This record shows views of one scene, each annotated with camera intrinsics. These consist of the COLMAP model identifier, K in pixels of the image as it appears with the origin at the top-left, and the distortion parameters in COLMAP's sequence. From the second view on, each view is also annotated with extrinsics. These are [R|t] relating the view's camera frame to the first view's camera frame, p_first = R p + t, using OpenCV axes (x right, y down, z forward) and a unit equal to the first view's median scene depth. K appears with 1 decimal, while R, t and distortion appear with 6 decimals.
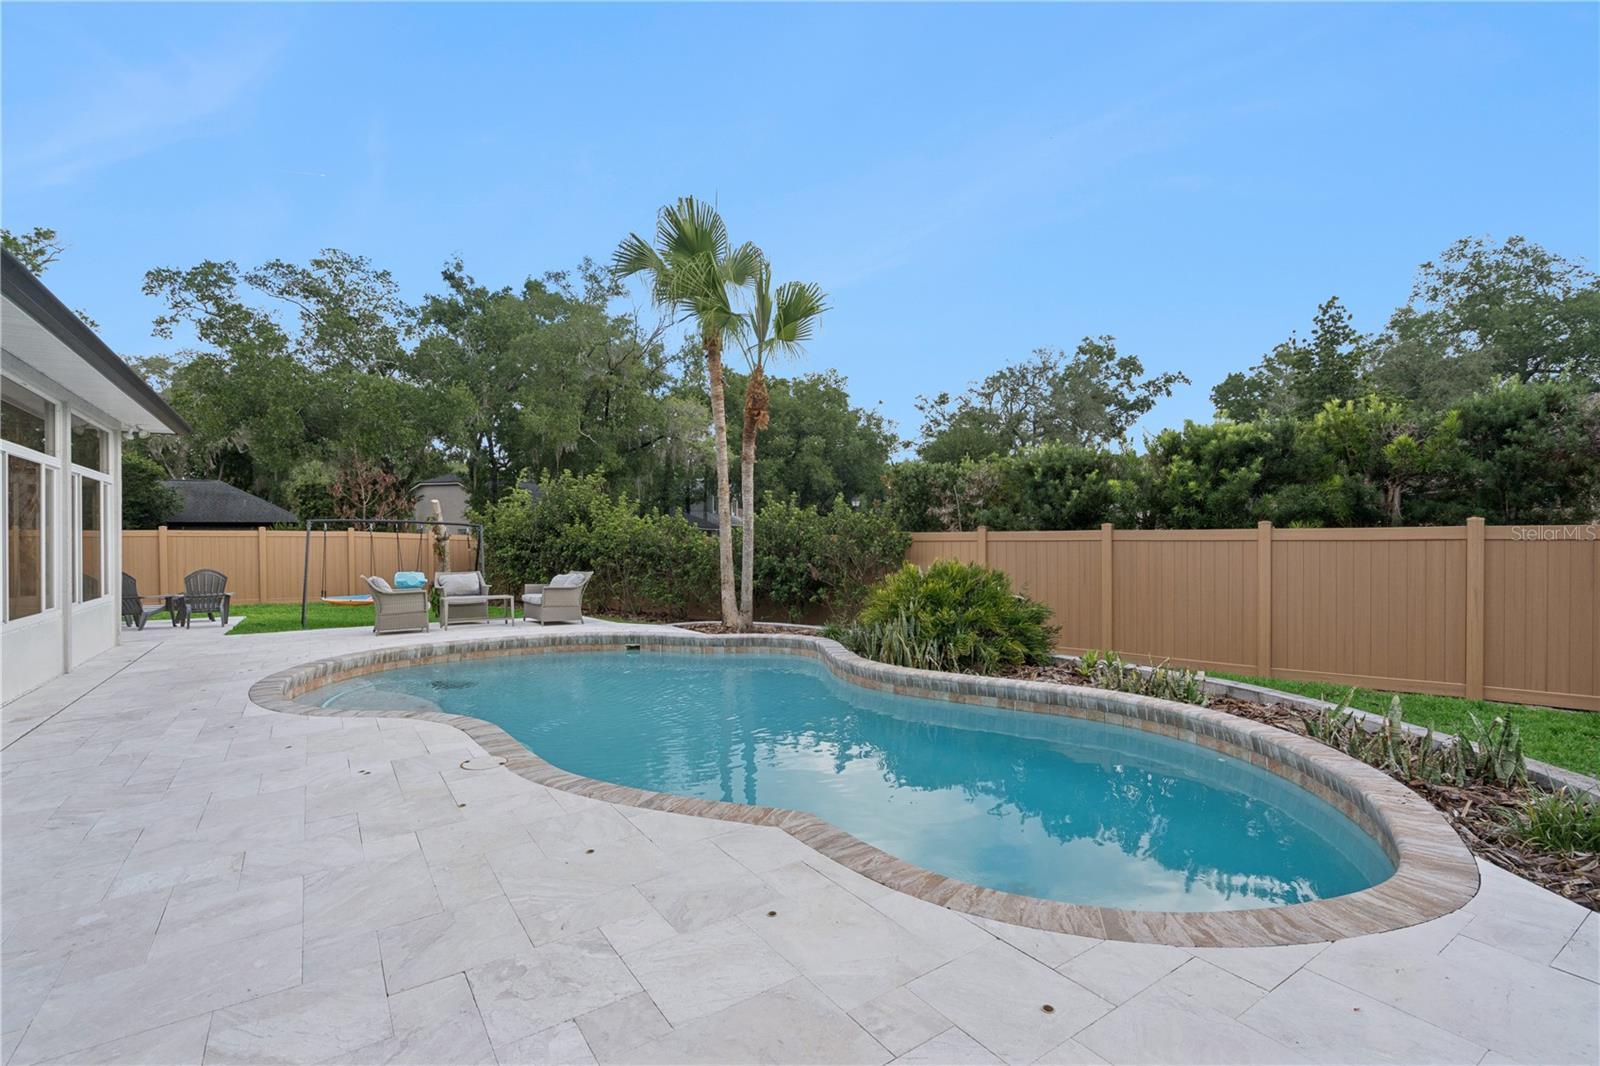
lens RADIAL K [[731.1, 0, 805.9], [0, 731.1, 544.0], [0, 0, 1]] dist [-0.002188, 0.000431]
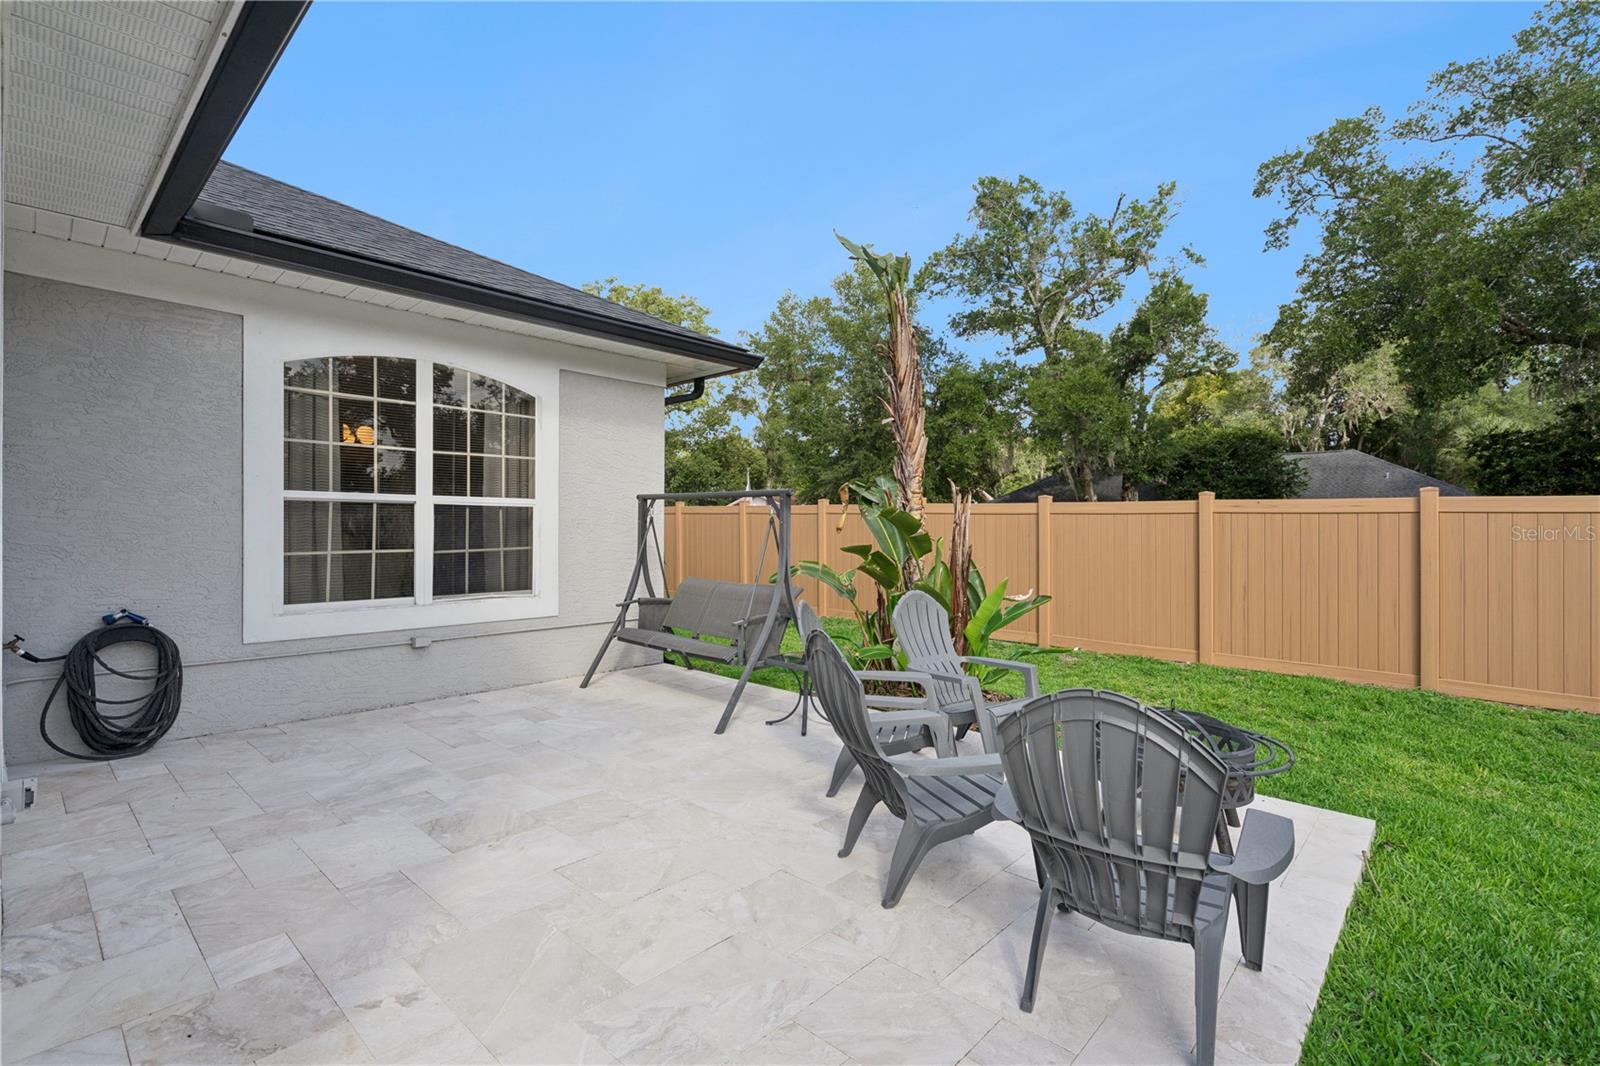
lens RADIAL K [[731.1, 0, 796.9], [0, 731.1, 534.3], [0, 0, 1]] dist [-0.002188, 0.000431]
pose [[0.234097, 0.008165, -0.972179, -0.261084], [-0.004906, 0.999962, 0.007217, -0.000004], [0.972201, 0.003080, 0.234128, 0.337886]]
